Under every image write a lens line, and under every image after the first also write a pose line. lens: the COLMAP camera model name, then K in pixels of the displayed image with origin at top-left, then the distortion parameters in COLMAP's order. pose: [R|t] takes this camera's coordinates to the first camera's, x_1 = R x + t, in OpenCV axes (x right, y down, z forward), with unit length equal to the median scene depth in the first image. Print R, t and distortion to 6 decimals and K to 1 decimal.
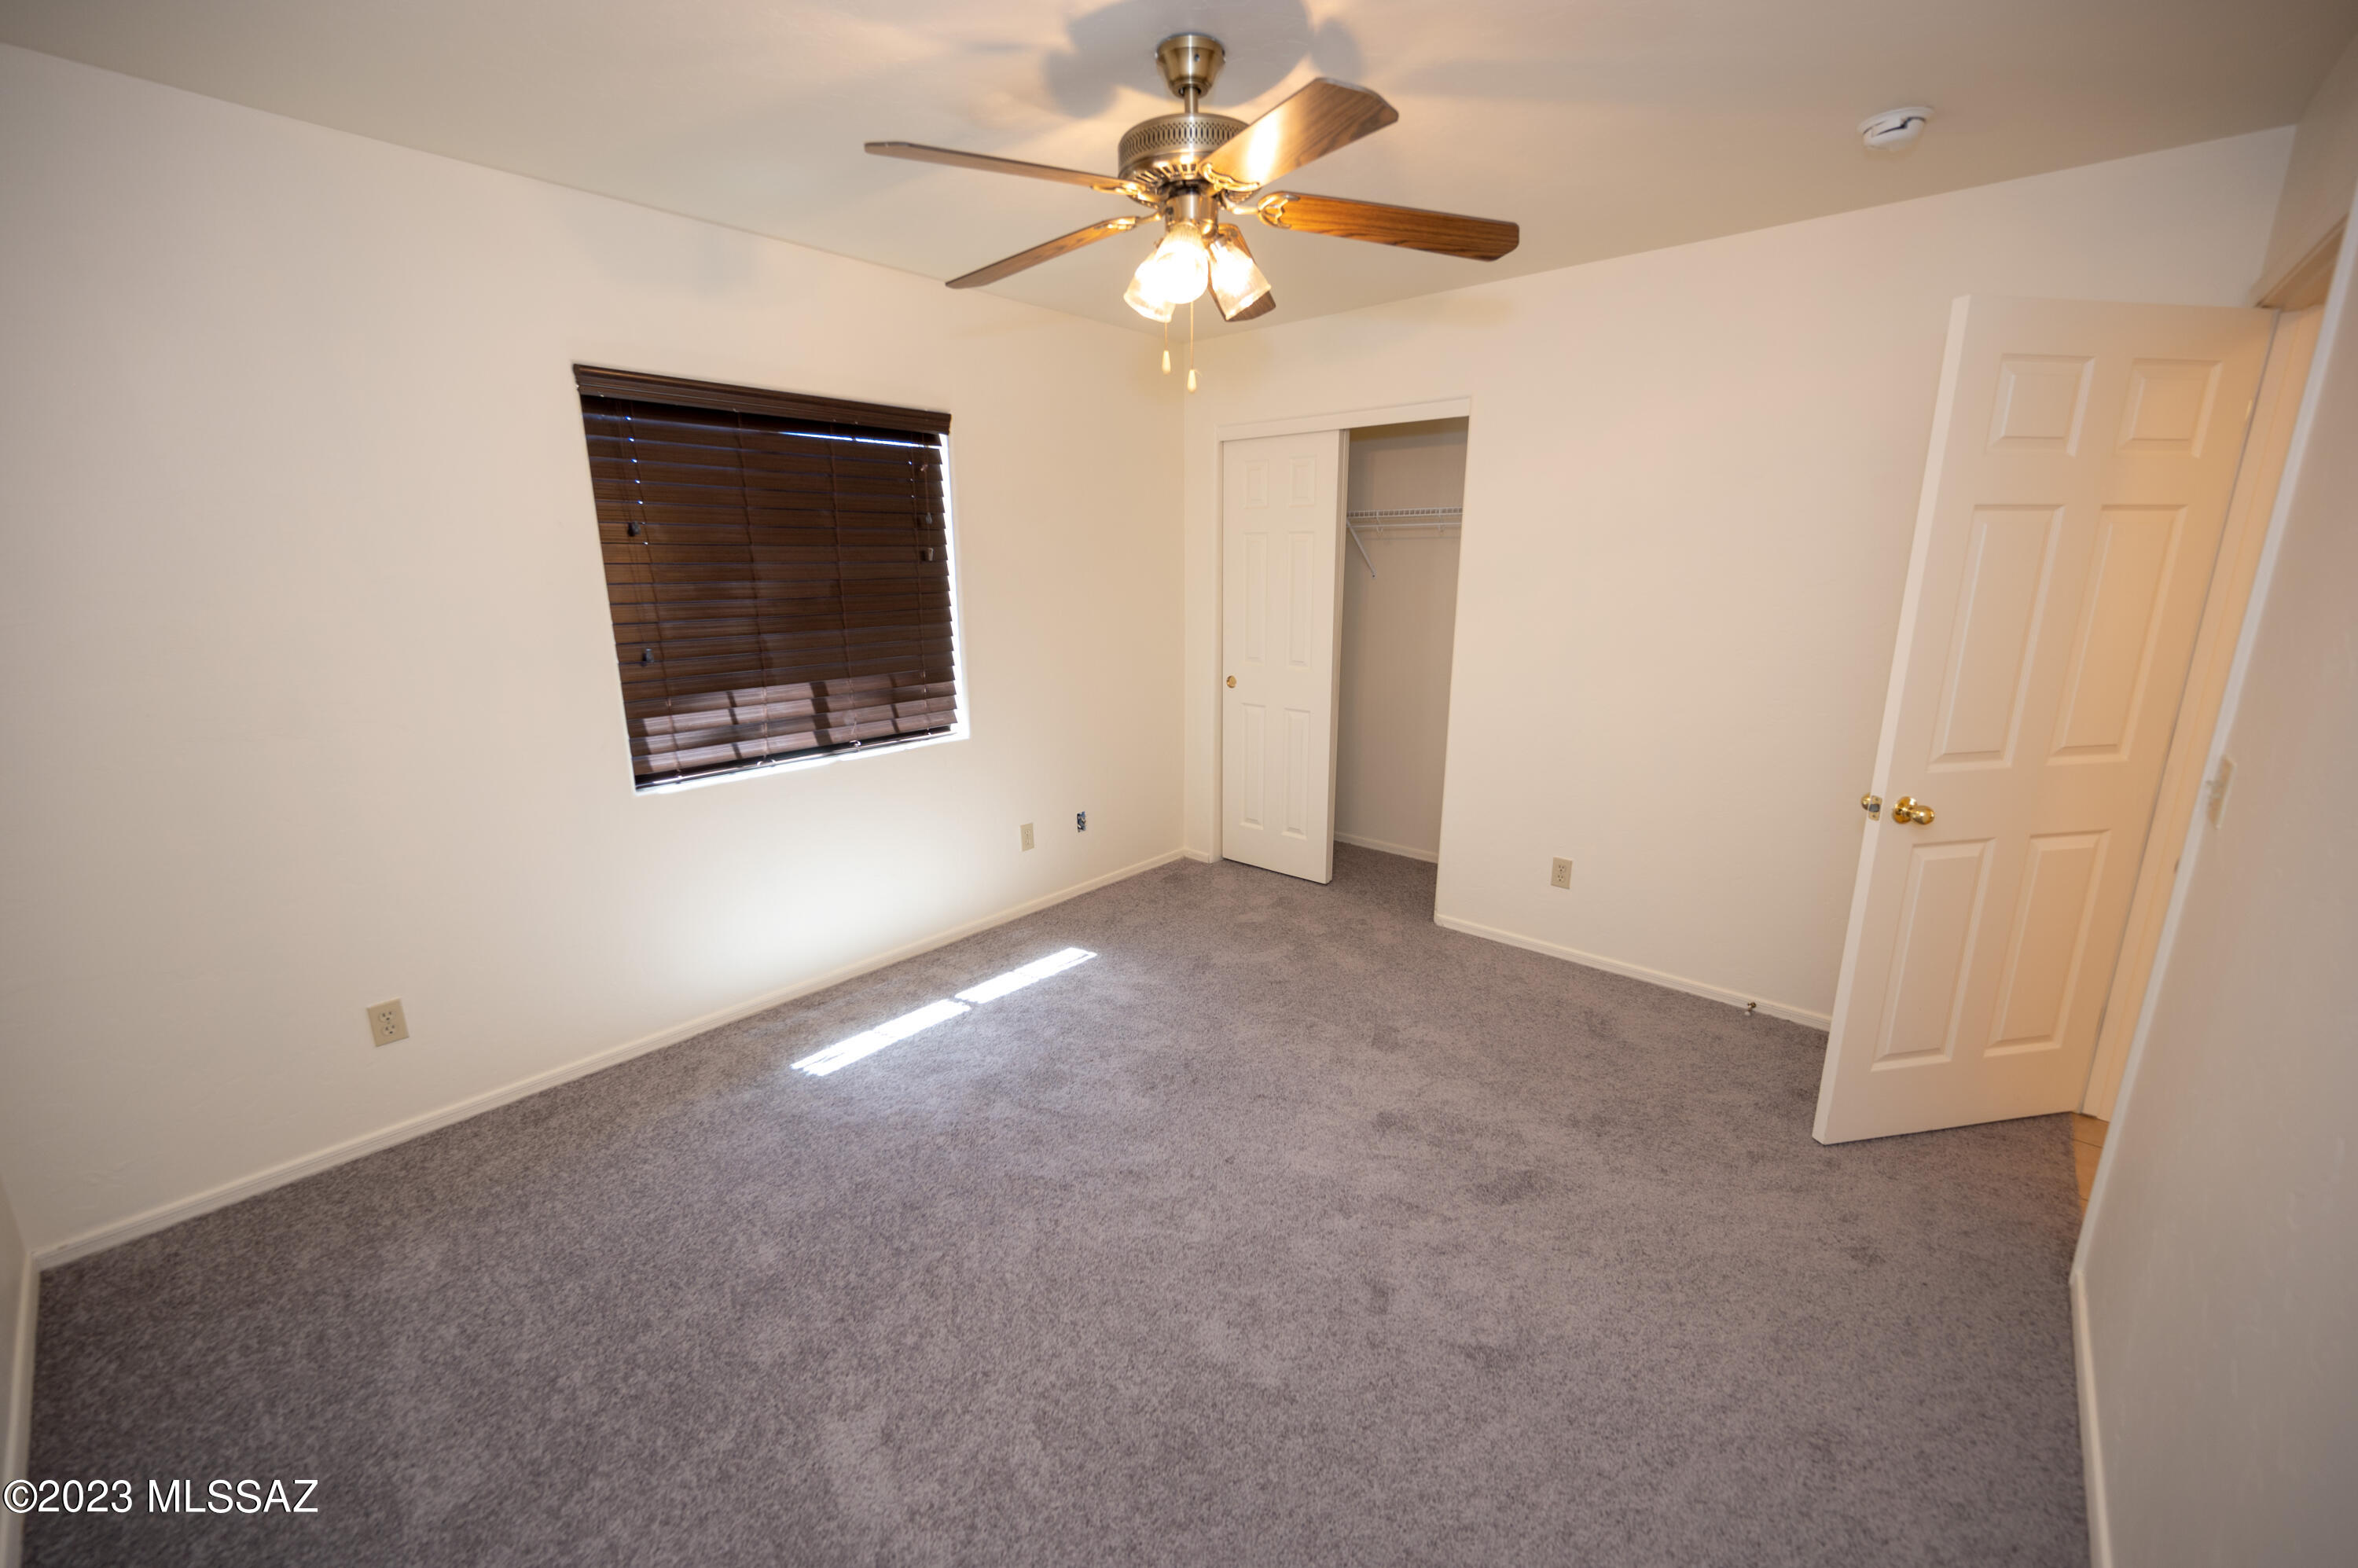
lens RADIAL K [[932.5, 0, 1176.7], [0, 932.5, 776.1], [0, 0, 1]] dist [-0.001356, 0.000033]
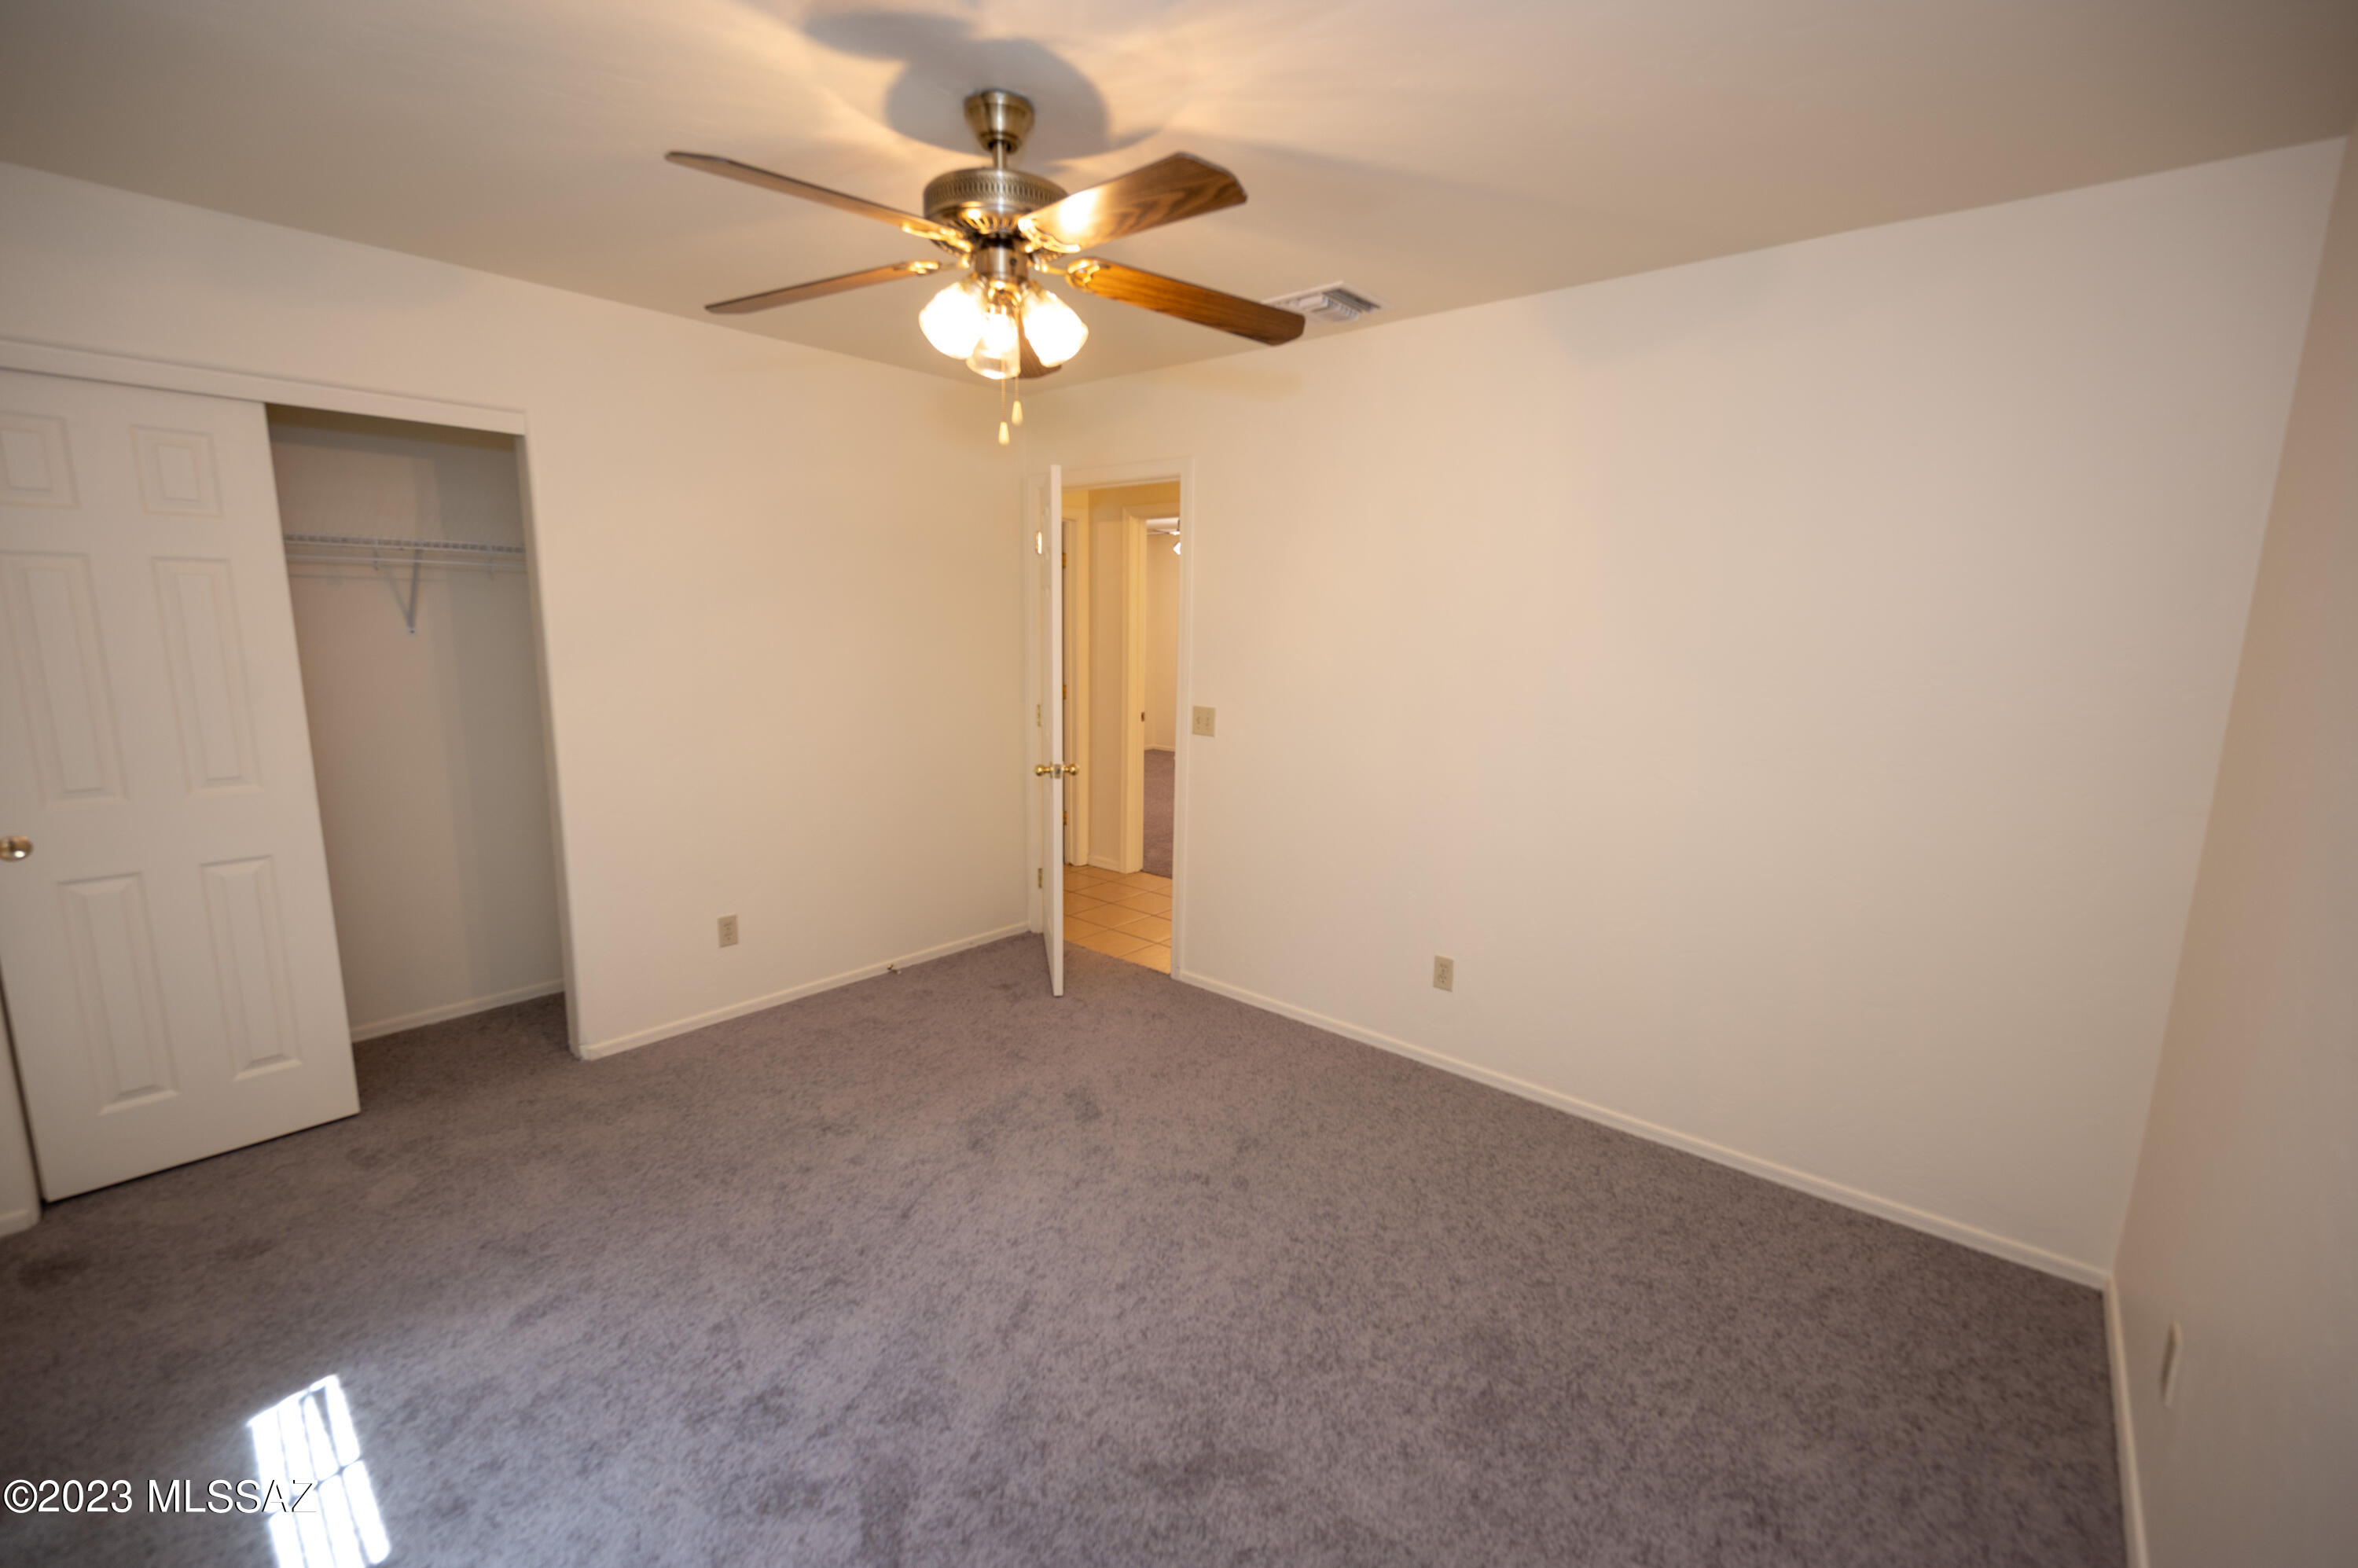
lens RADIAL K [[986.3, 0, 1179.0], [0, 986.3, 784.0], [0, 0, 1]] dist [0.000013, -0.000033]
pose [[-0.009048, -0.165556, 0.986159, -0.652847], [0.212877, 0.963274, 0.163668, -0.125751], [-0.977037, 0.211411, 0.026527, 0.539569]]
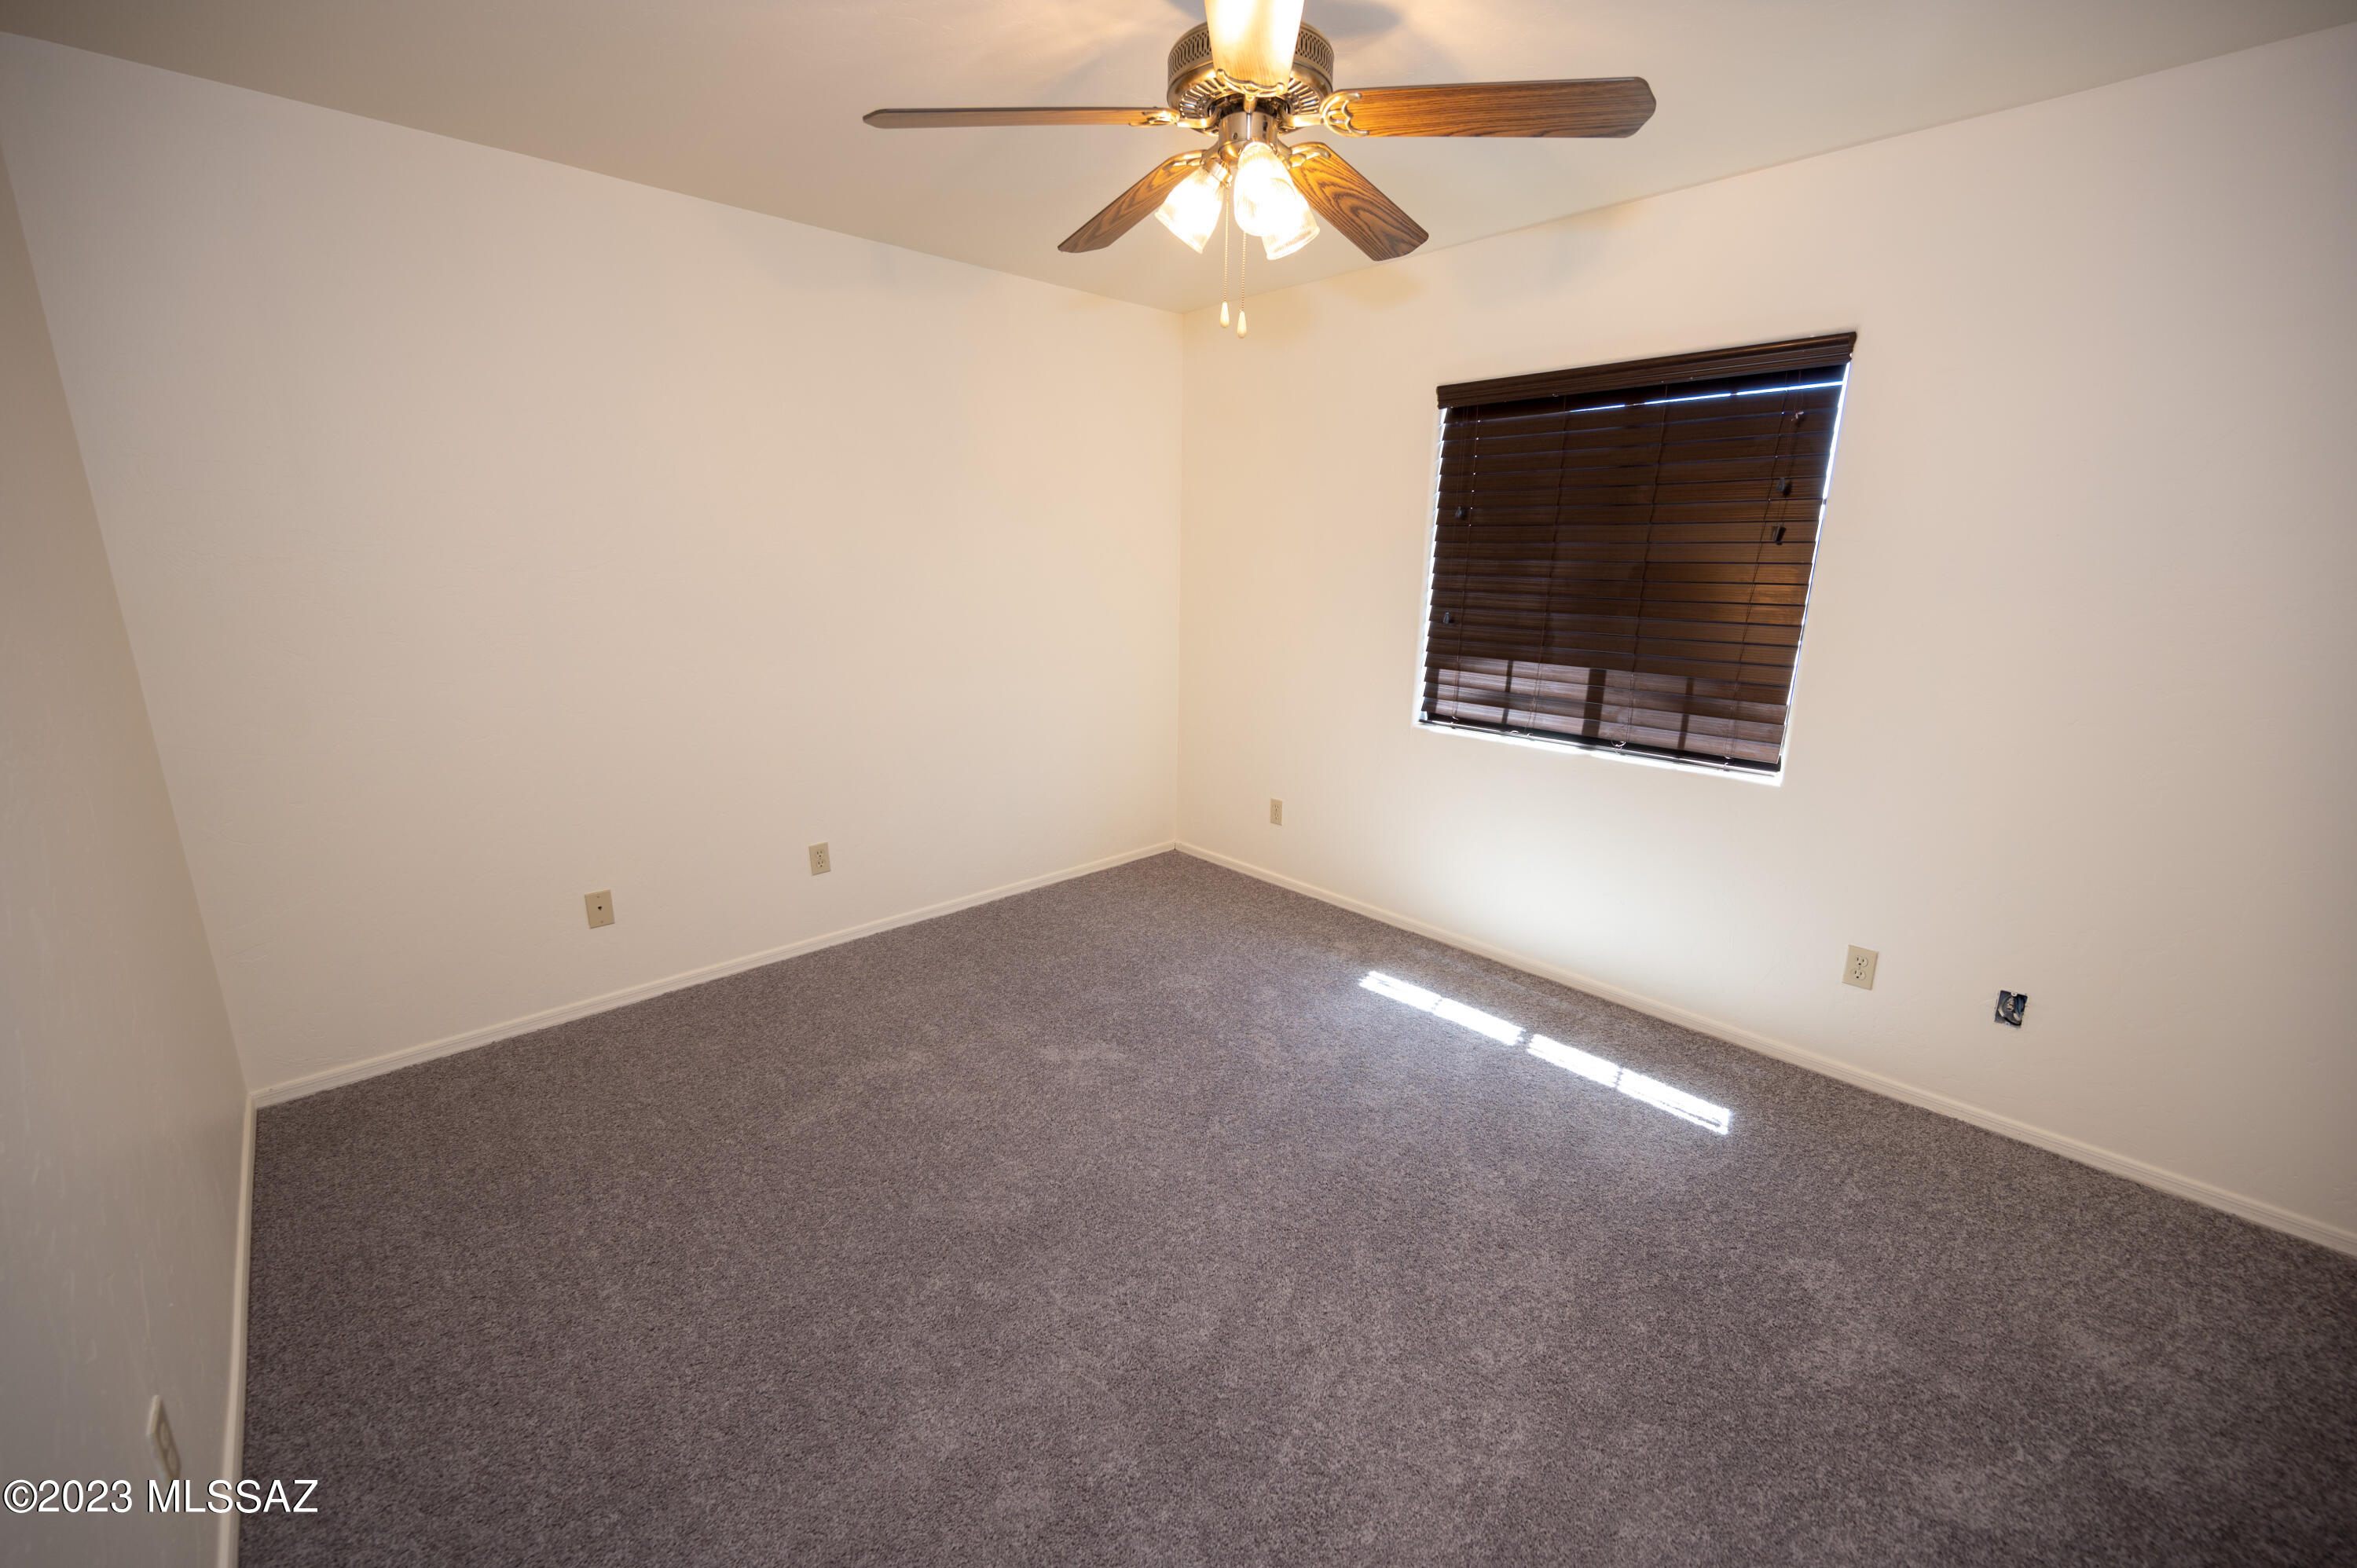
lens RADIAL K [[932.1, 0, 1176.2], [0, 932.1, 776.1], [0, 0, 1]] dist [-0.001356, 0.000033]
pose [[-0.100951, 0.237196, -0.966202, 0.609901], [-0.234491, 0.938130, 0.254805, -0.143063], [0.966862, 0.252288, -0.039085, 0.665799]]
